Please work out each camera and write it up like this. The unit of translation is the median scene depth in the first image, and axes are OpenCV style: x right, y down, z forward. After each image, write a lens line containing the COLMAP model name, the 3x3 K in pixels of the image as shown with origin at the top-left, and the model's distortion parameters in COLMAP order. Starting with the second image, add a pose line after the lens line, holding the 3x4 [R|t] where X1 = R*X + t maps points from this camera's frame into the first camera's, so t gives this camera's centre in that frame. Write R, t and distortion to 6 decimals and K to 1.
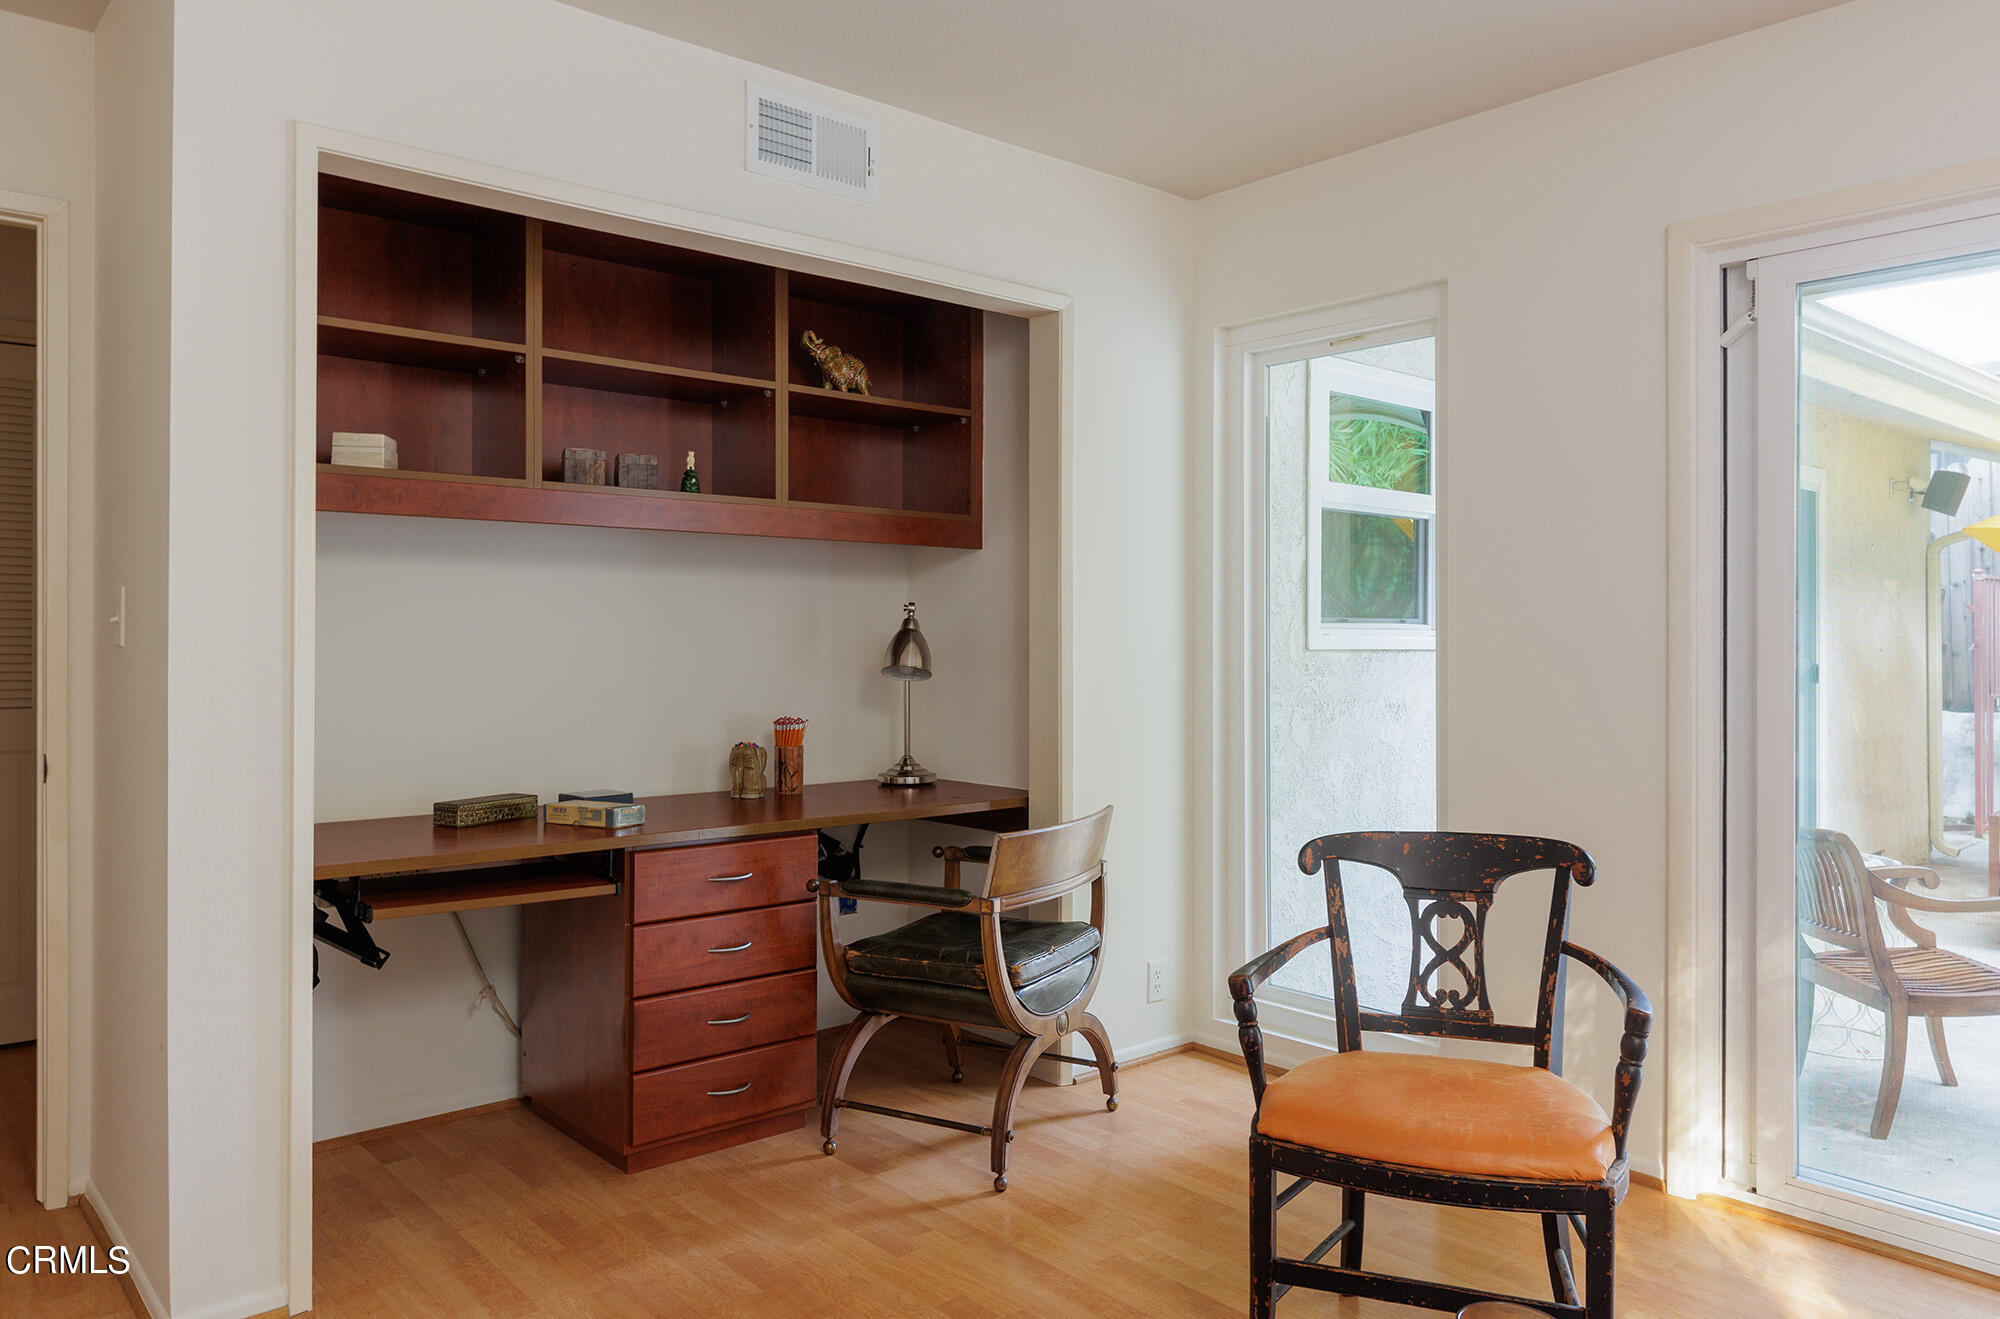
lens RADIAL K [[1372.9, 0, 1006.4], [0, 1372.9, 657.7], [0, 0, 1]] dist [-0.006152, -0.006007]
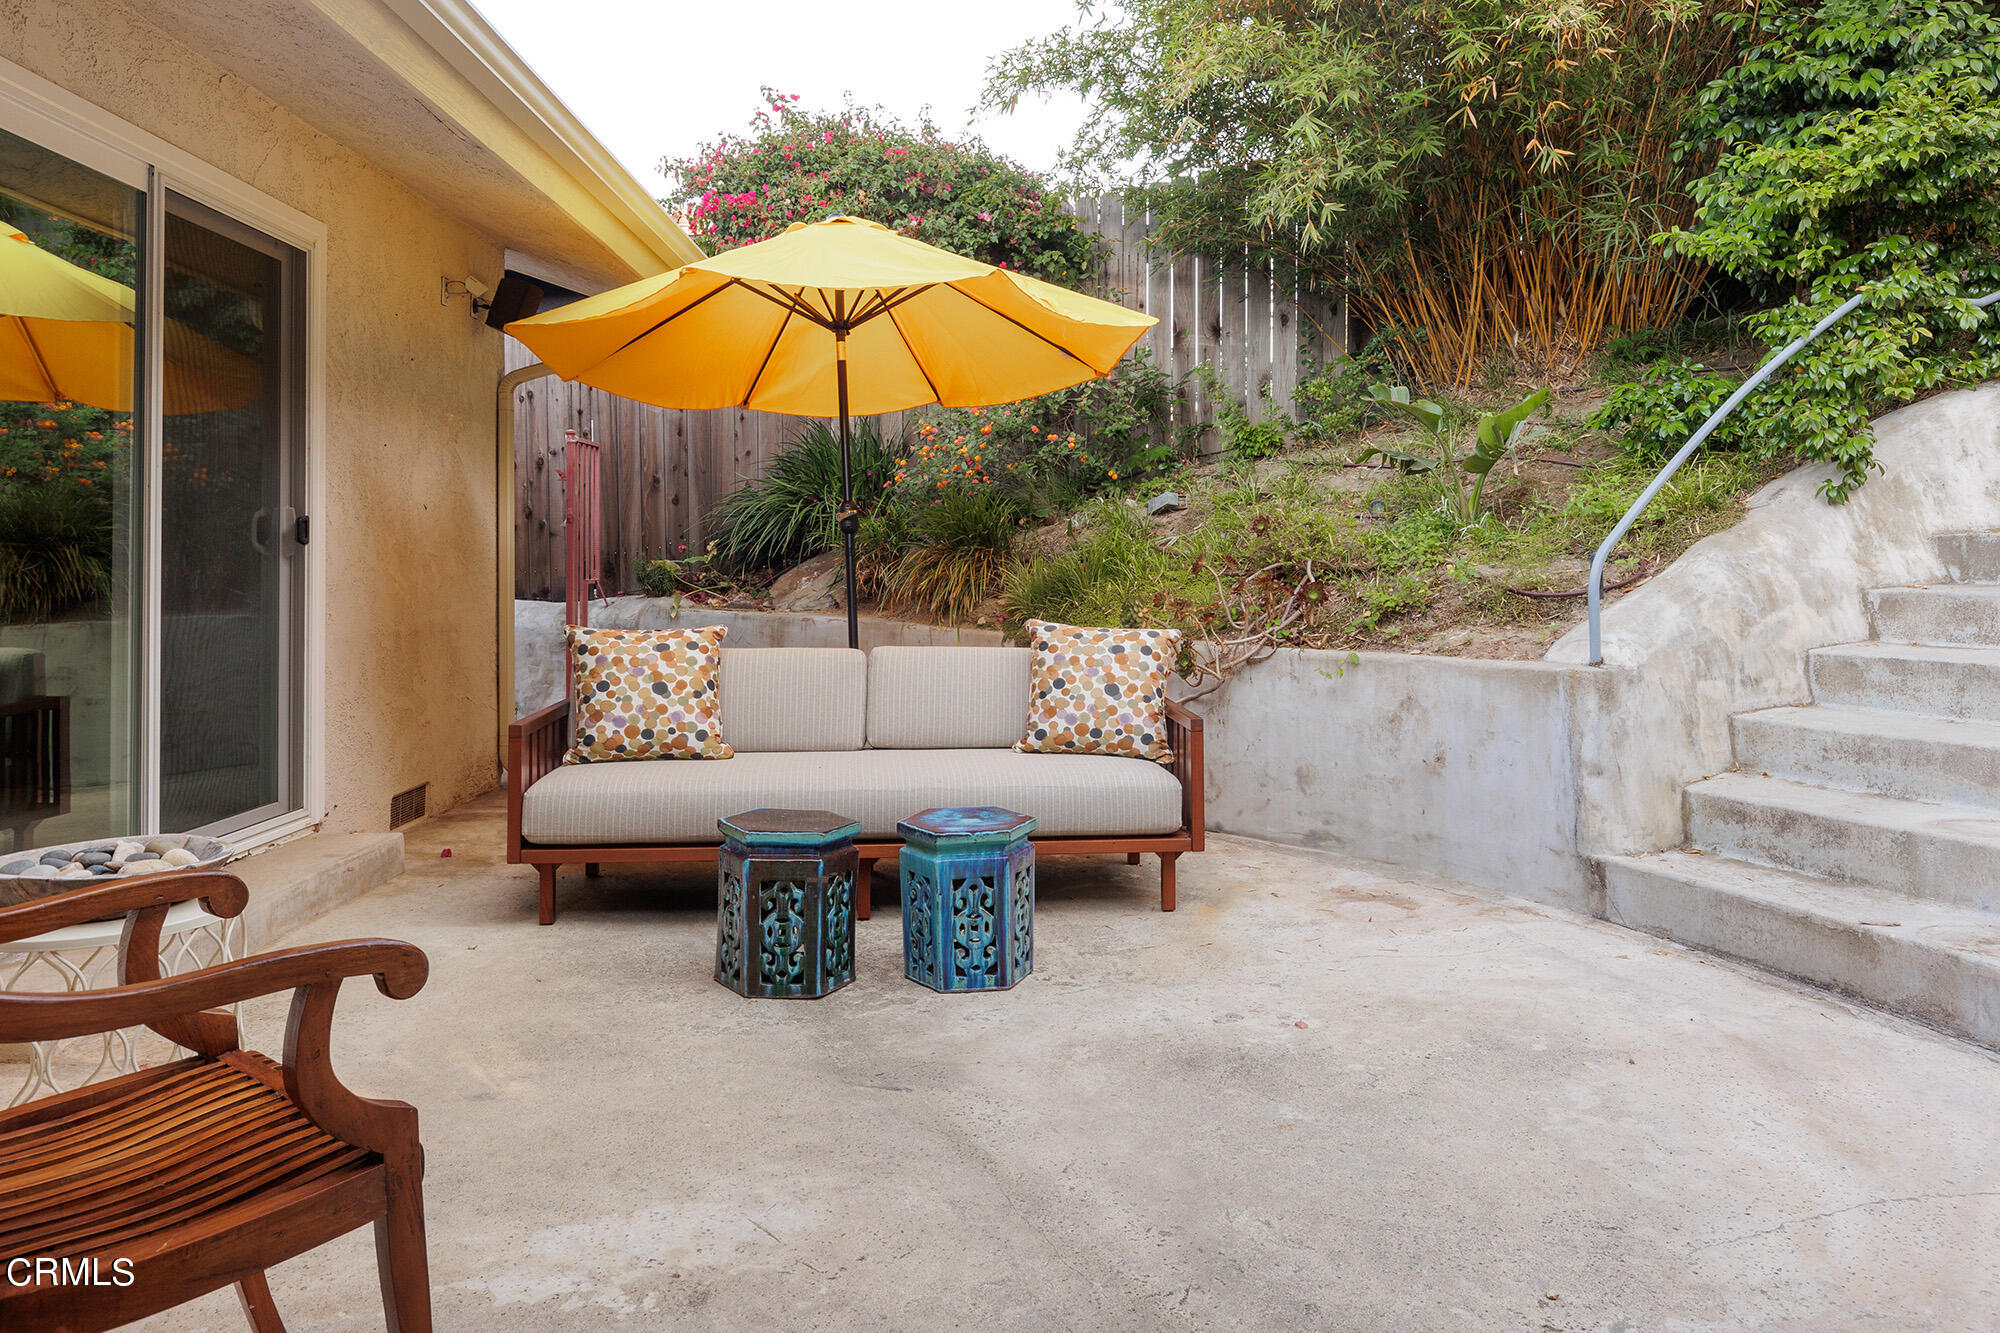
lens RADIAL K [[1372.9, 0, 1001.8], [0, 1372.9, 668.4], [0, 0, 1]] dist [-0.006152, -0.006007]
pose [[0.641833, -0.054072, 0.764935, 0.263025], [0.003148, 0.997688, 0.067884, 0.028737], [-0.766838, -0.041162, 0.640520, 0.289239]]
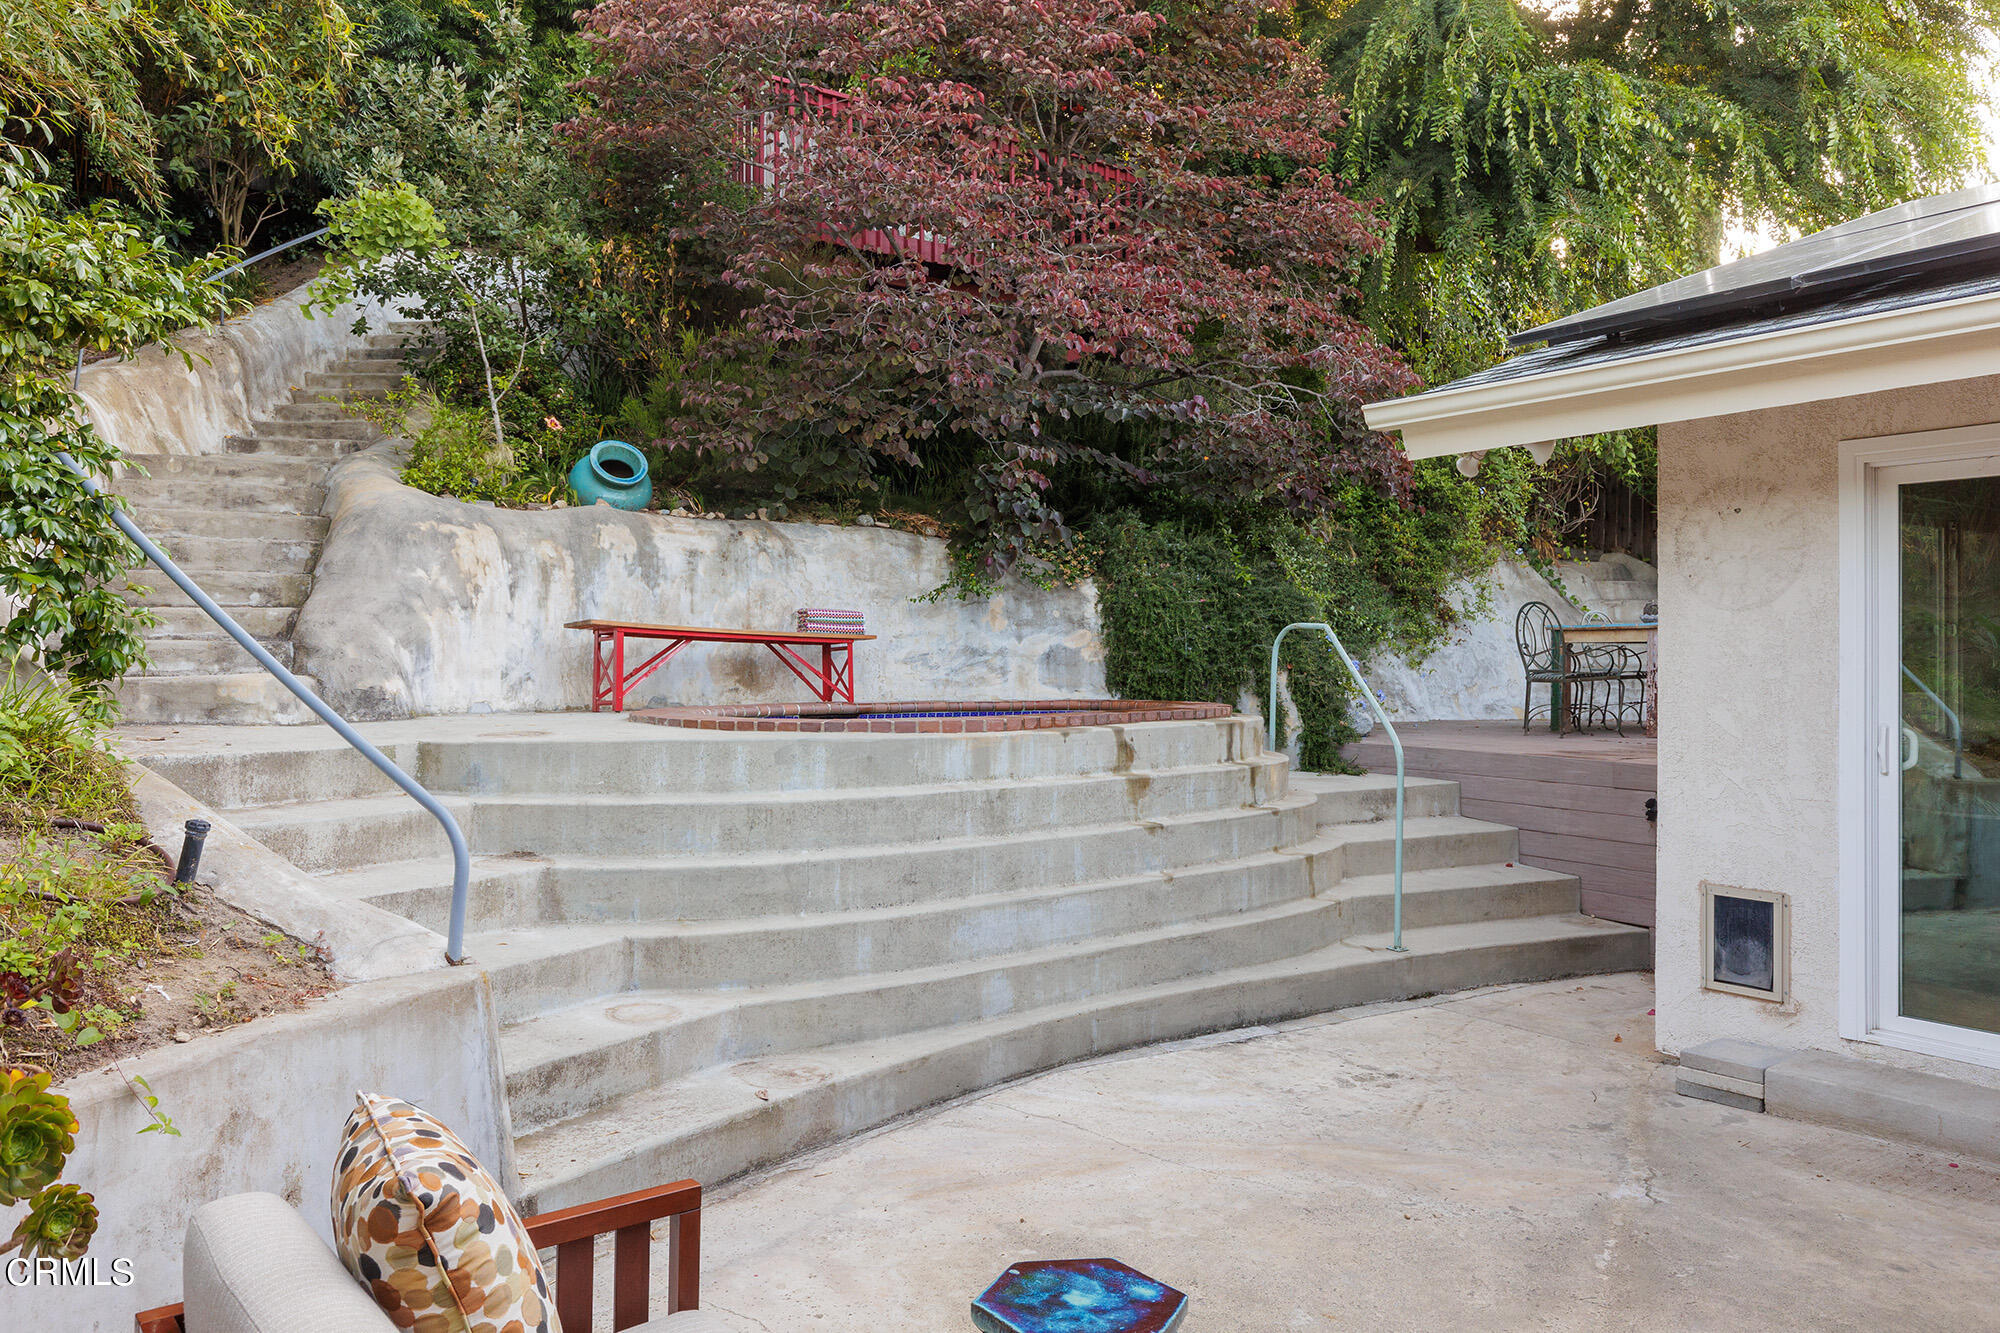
lens RADIAL K [[1372.9, 0, 993.2], [0, 1372.9, 668.2], [0, 0, 1]] dist [-0.006152, -0.006007]
pose [[-0.996140, 0.000150, 0.087775, 0.648383], [0.001019, 0.999951, 0.009861, -0.033952], [-0.087770, 0.009912, -0.996091, 0.894250]]
